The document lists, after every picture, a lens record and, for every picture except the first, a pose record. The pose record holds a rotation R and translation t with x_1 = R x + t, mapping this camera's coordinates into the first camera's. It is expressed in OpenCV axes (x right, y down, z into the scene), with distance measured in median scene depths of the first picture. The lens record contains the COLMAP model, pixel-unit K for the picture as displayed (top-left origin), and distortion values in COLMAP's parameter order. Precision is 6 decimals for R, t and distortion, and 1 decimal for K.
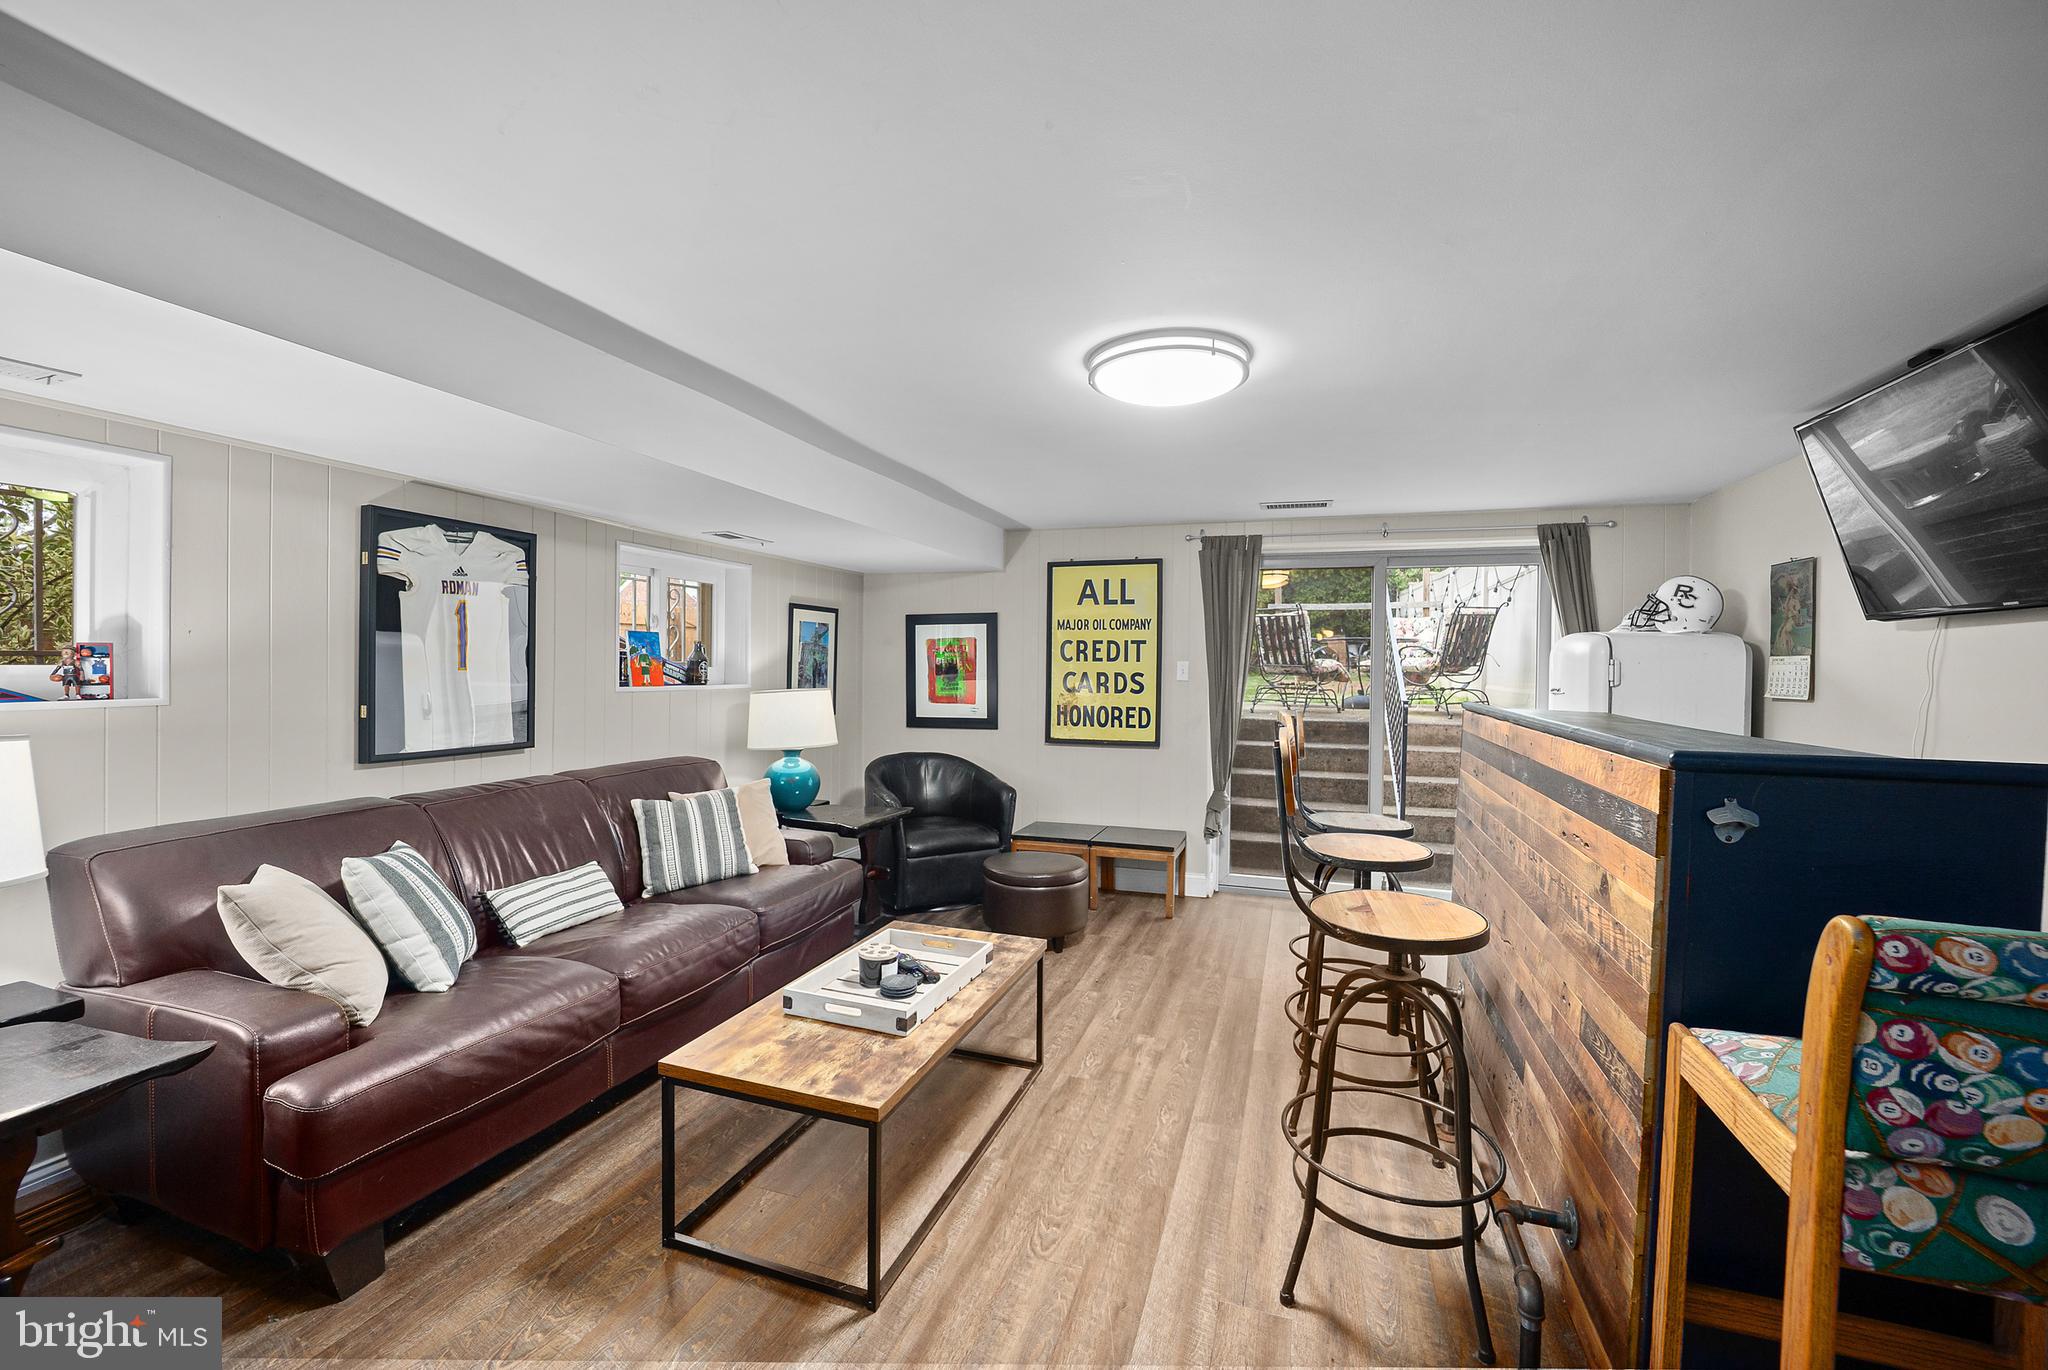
lens RADIAL K [[844.5, 0, 1021.2], [0, 844.5, 666.5], [0, 0, 1]] dist [-0.011790, -0.000085]
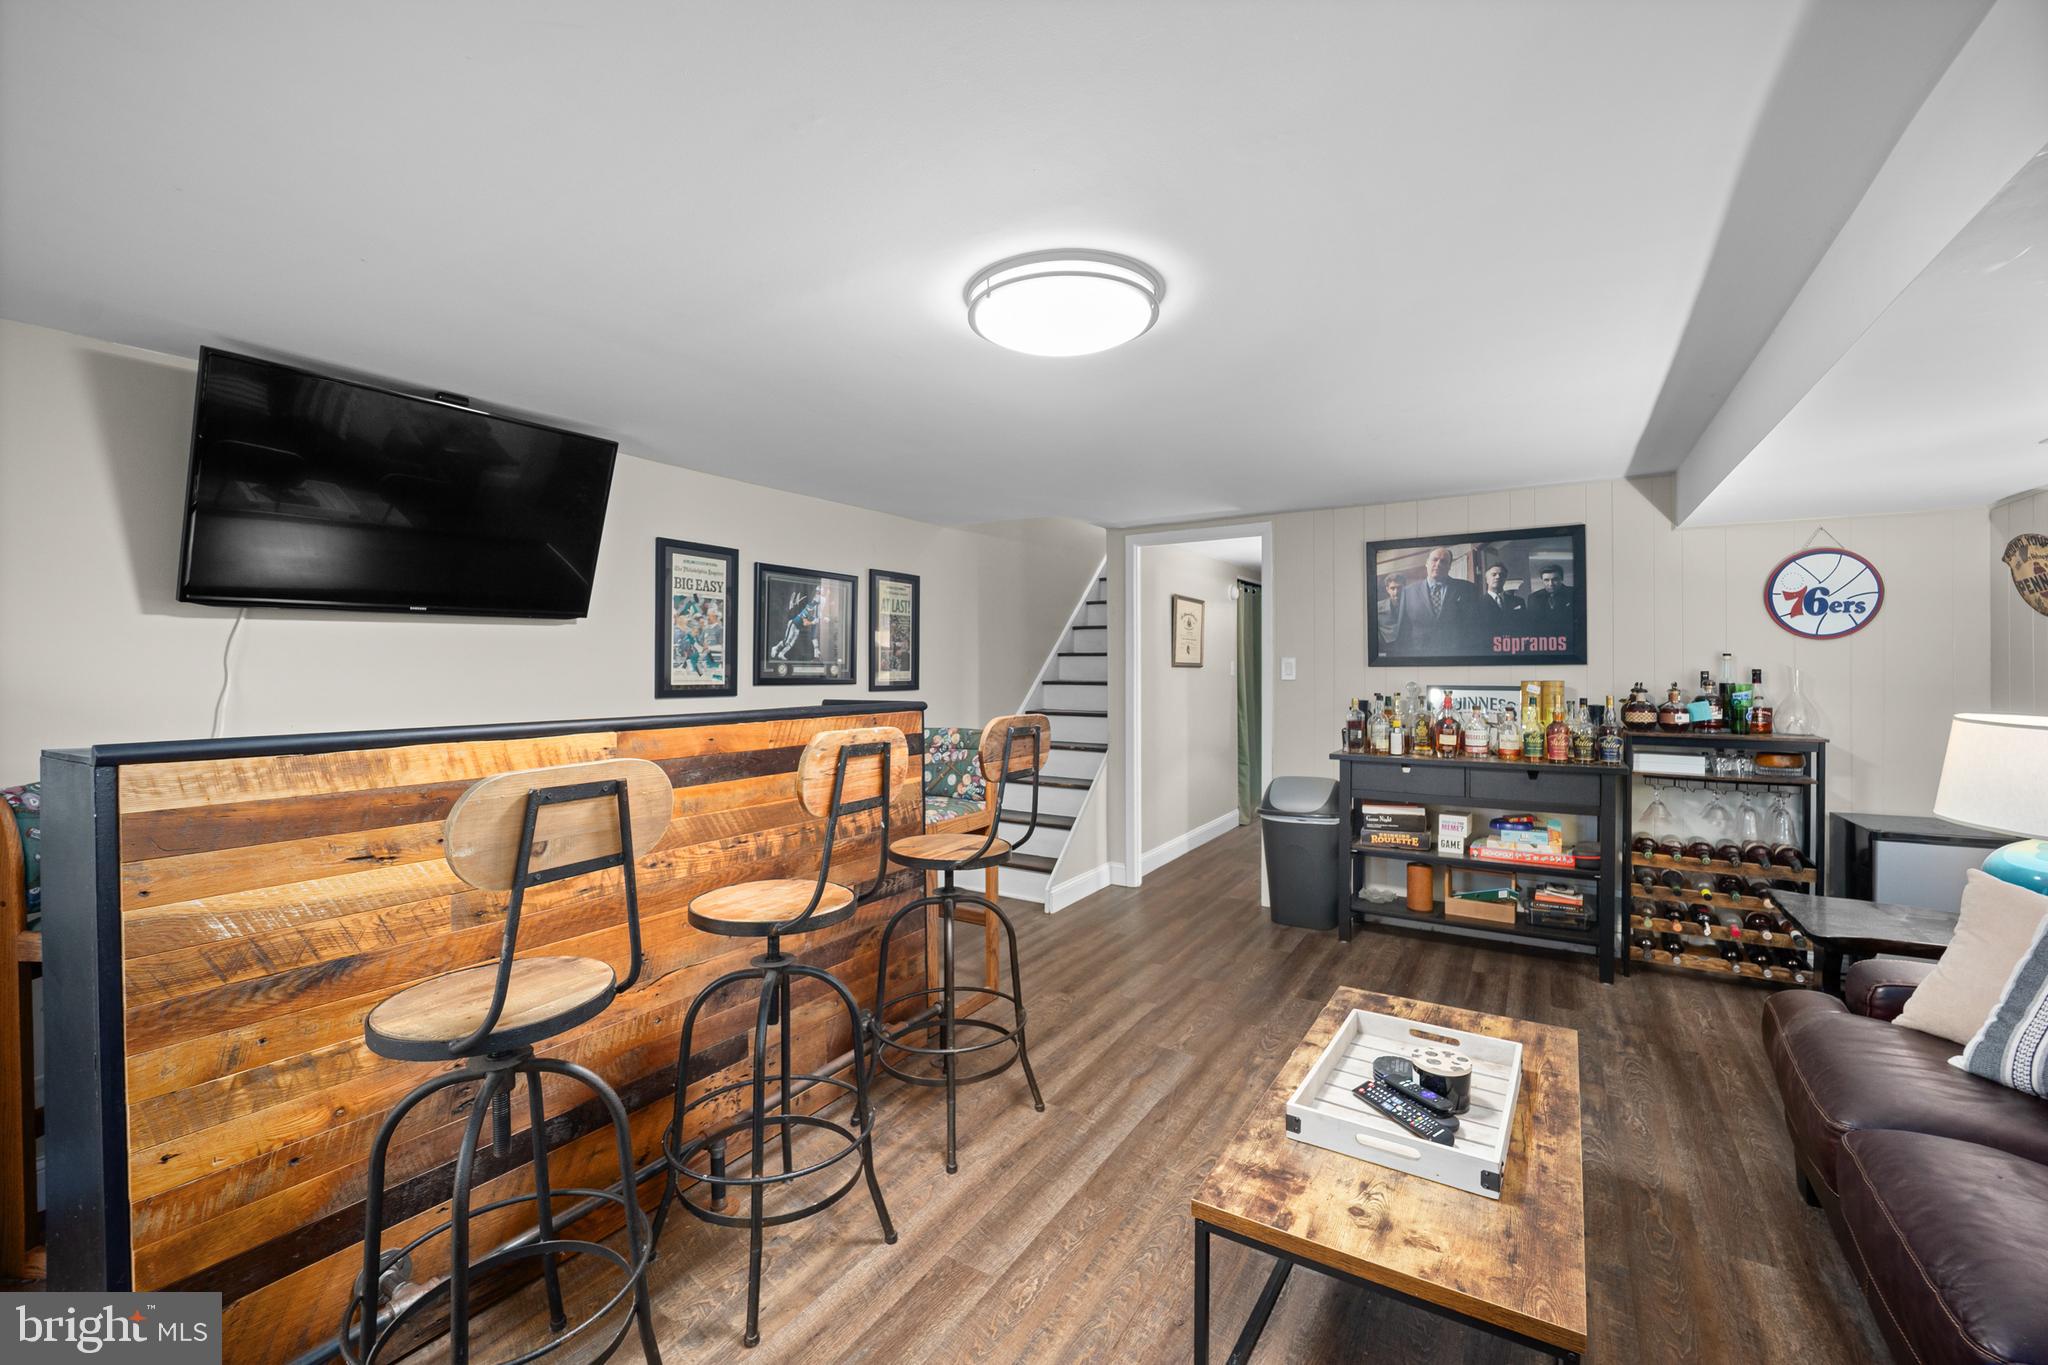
lens RADIAL K [[844.5, 0, 1021.2], [0, 844.5, 664.0], [0, 0, 1]] dist [-0.011790, -0.000085]
pose [[-0.973090, -0.007993, 0.230286, 0.008886], [-0.007348, 0.999966, 0.003659, -0.001131], [-0.230308, 0.001869, -0.973116, 0.847538]]
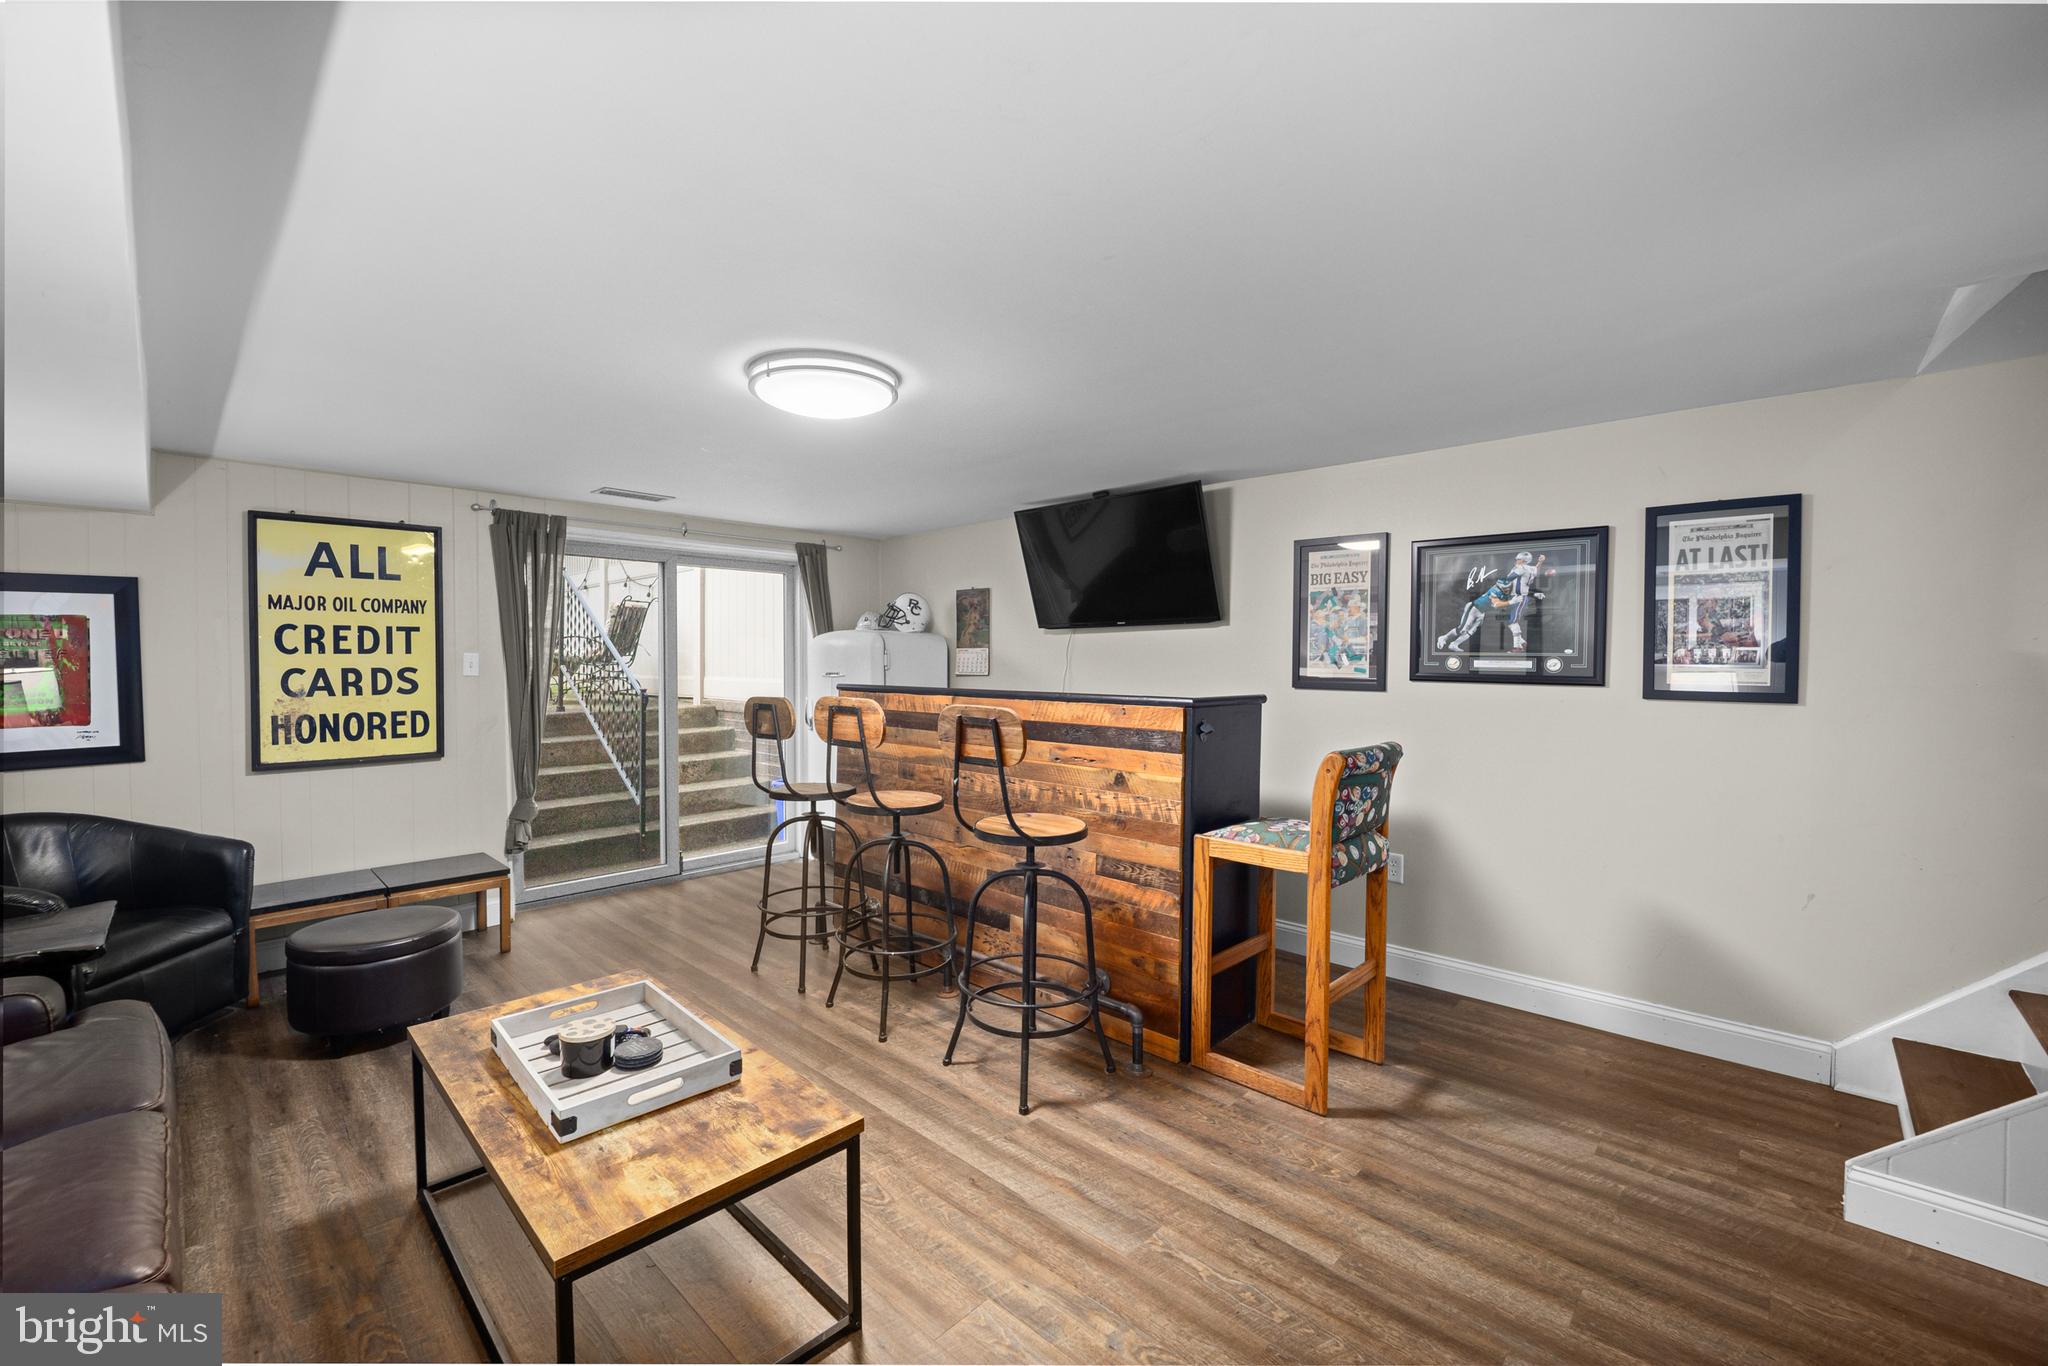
lens RADIAL K [[835.3, 0, 1021.7], [0, 835.3, 674.7], [0, 0, 1]] dist [-0.020949, 0.000198]
pose [[0.419147, -0.027984, 0.907487, -0.324665], [0.007673, 0.999598, 0.027280, -0.002720], [-0.907886, -0.004471, 0.419194, 0.151350]]
